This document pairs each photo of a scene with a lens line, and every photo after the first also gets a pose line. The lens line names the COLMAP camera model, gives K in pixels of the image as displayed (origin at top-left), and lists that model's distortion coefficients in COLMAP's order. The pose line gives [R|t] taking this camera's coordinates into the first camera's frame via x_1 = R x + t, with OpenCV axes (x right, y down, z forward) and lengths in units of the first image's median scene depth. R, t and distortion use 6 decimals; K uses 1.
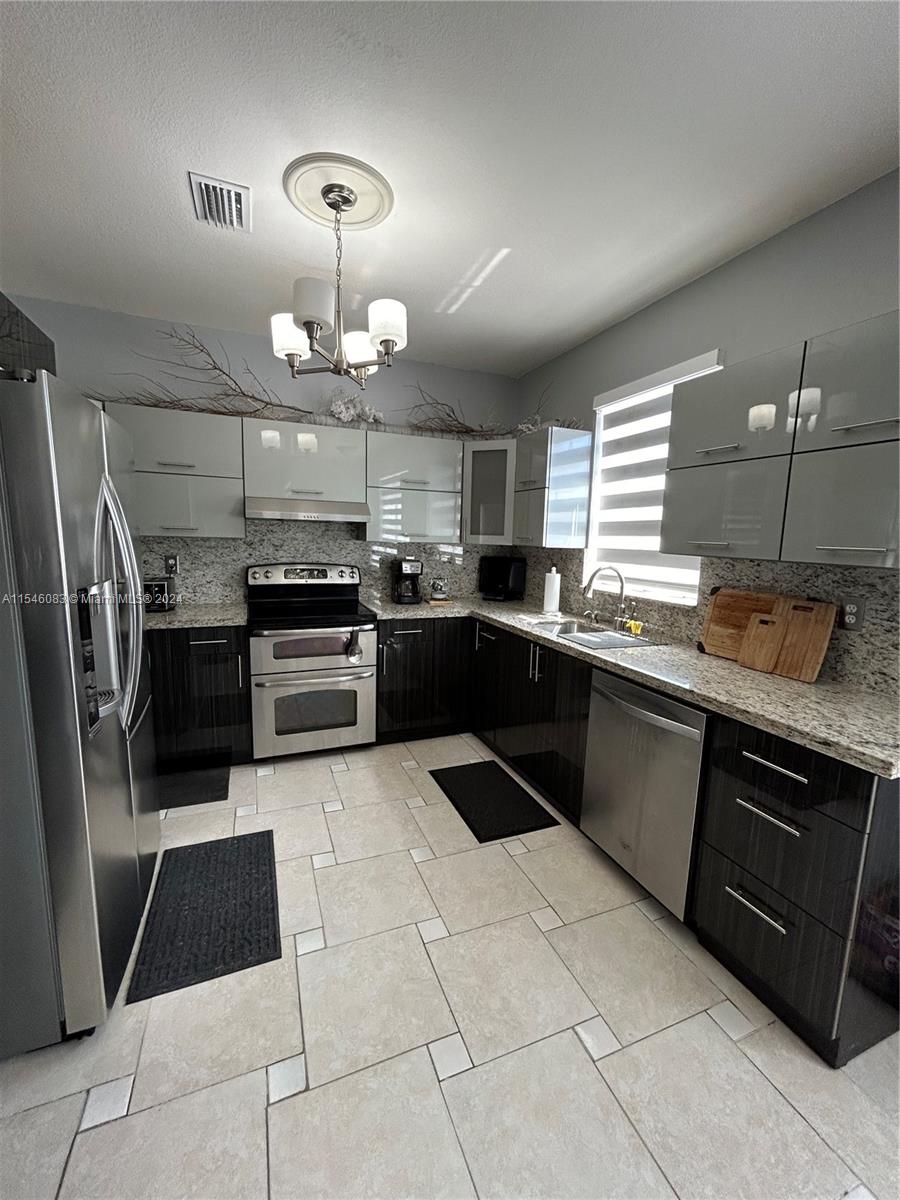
lens RADIAL K [[487.8, 0, 449.8], [0, 487.8, 603.8], [0, 0, 1]] dist [0.002708, 0.001869]
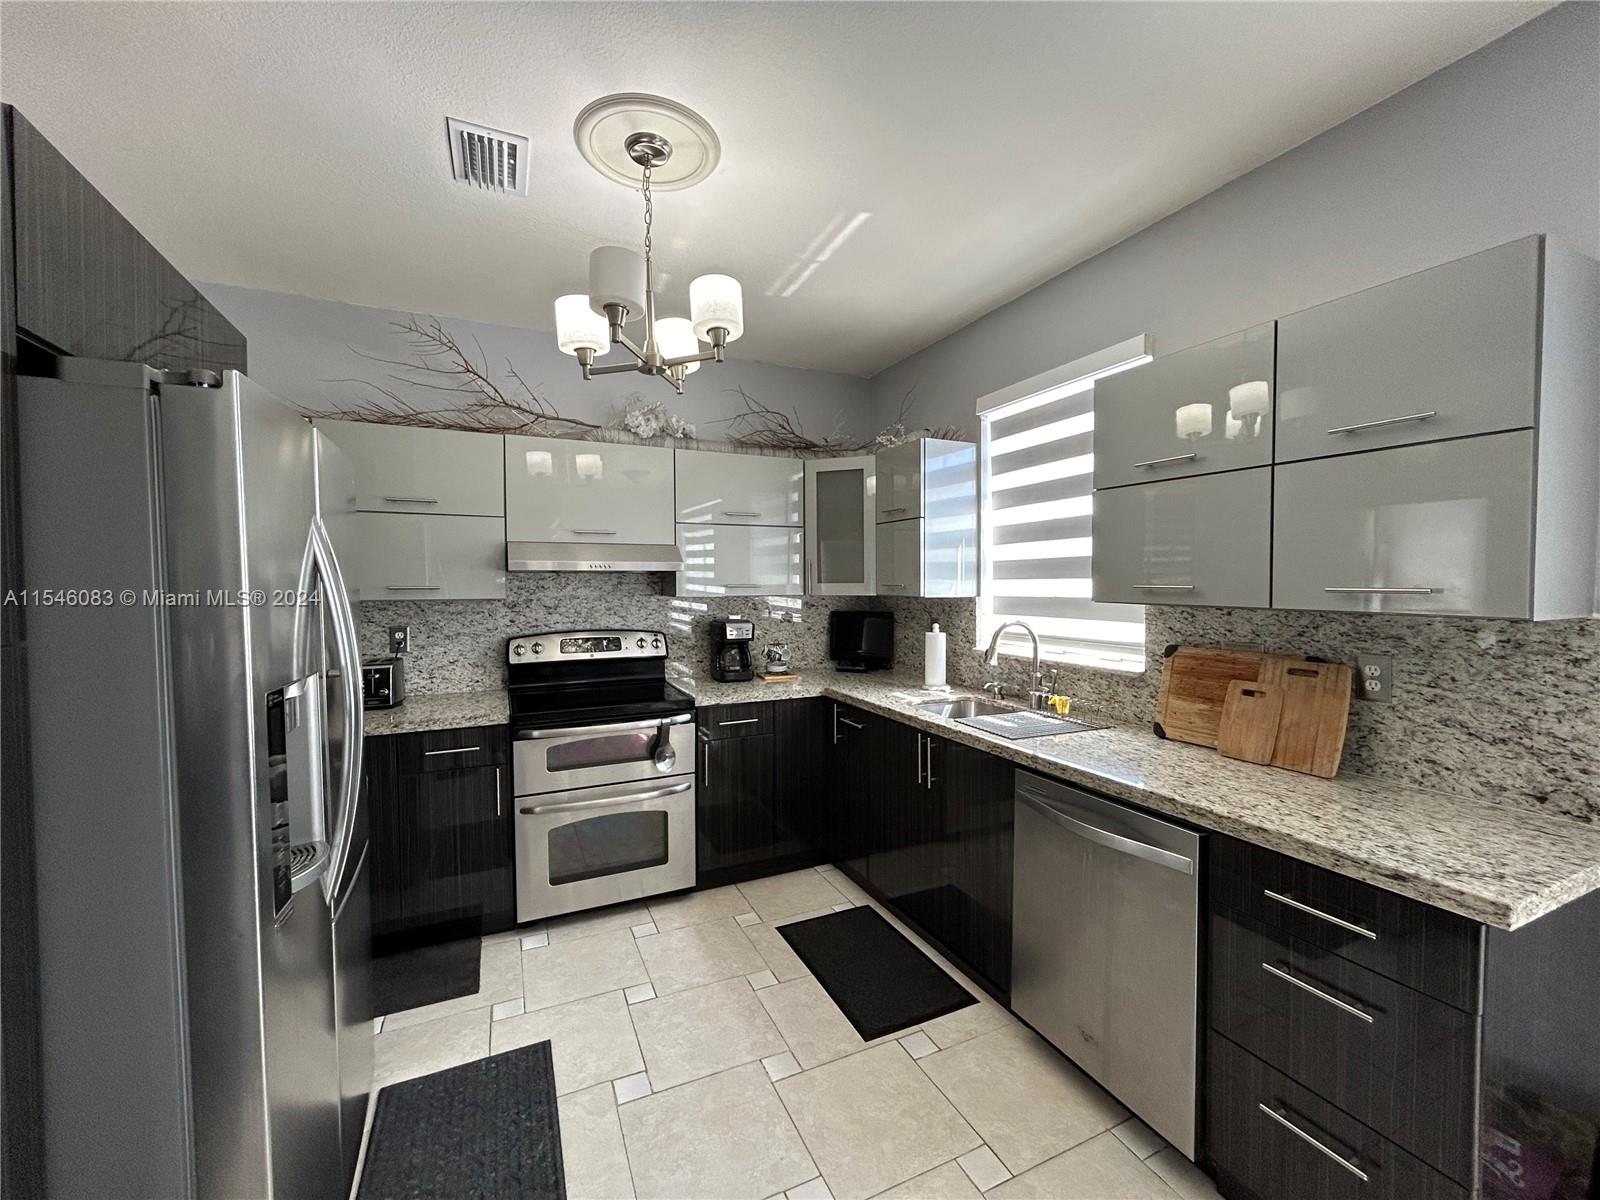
lens RADIAL K [[650.4, 0, 797.4], [0, 650.4, 601.0], [0, 0, 1]] dist [0.002708, 0.001869]
pose [[0.998361, -0.033618, 0.046323, -0.046936], [0.038452, 0.993433, -0.107763, -0.014984], [-0.042396, 0.109368, 0.993097, 0.047150]]
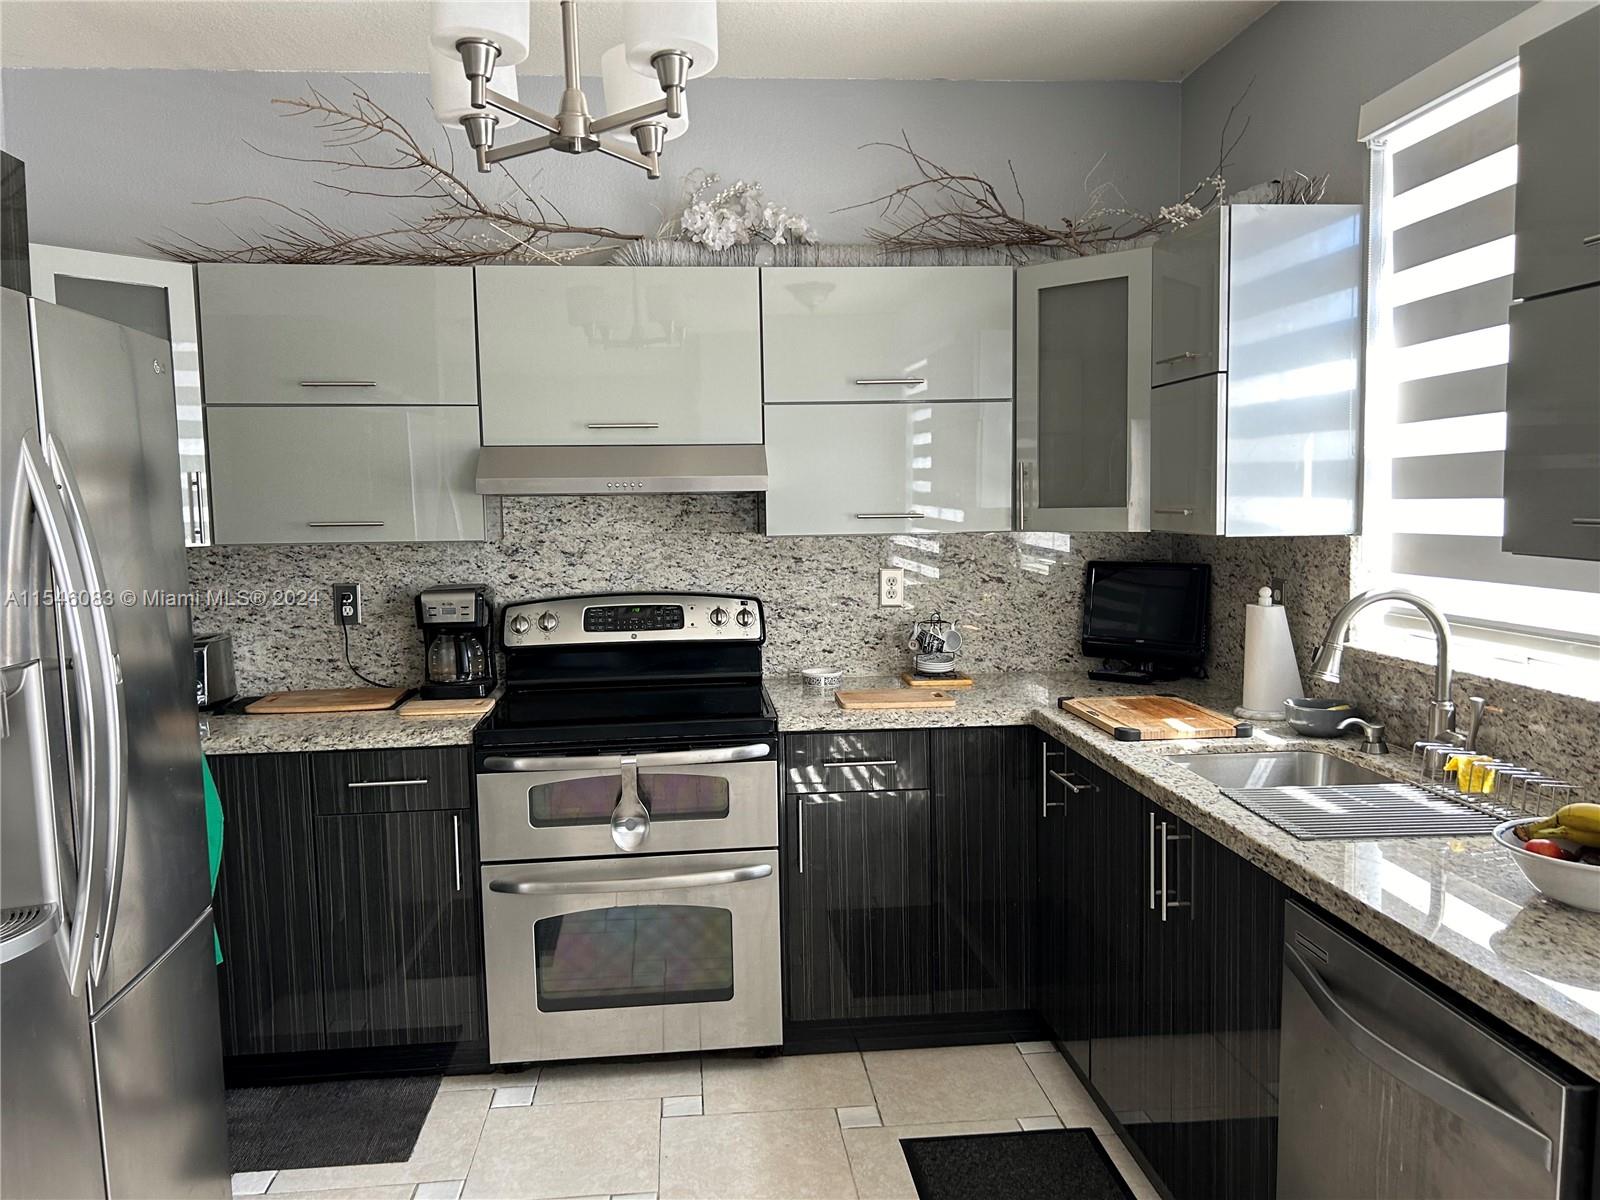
lens RADIAL K [[1207.1, 0, 798.4], [0, 1207.1, 609.0], [0, 0, 1]] dist [0.057626, -0.051507]
pose [[0.955785, -0.017373, -0.293552, 0.187614], [0.002955, 0.998770, -0.049489, -0.023639], [0.294051, 0.046434, 0.954661, 0.067191]]
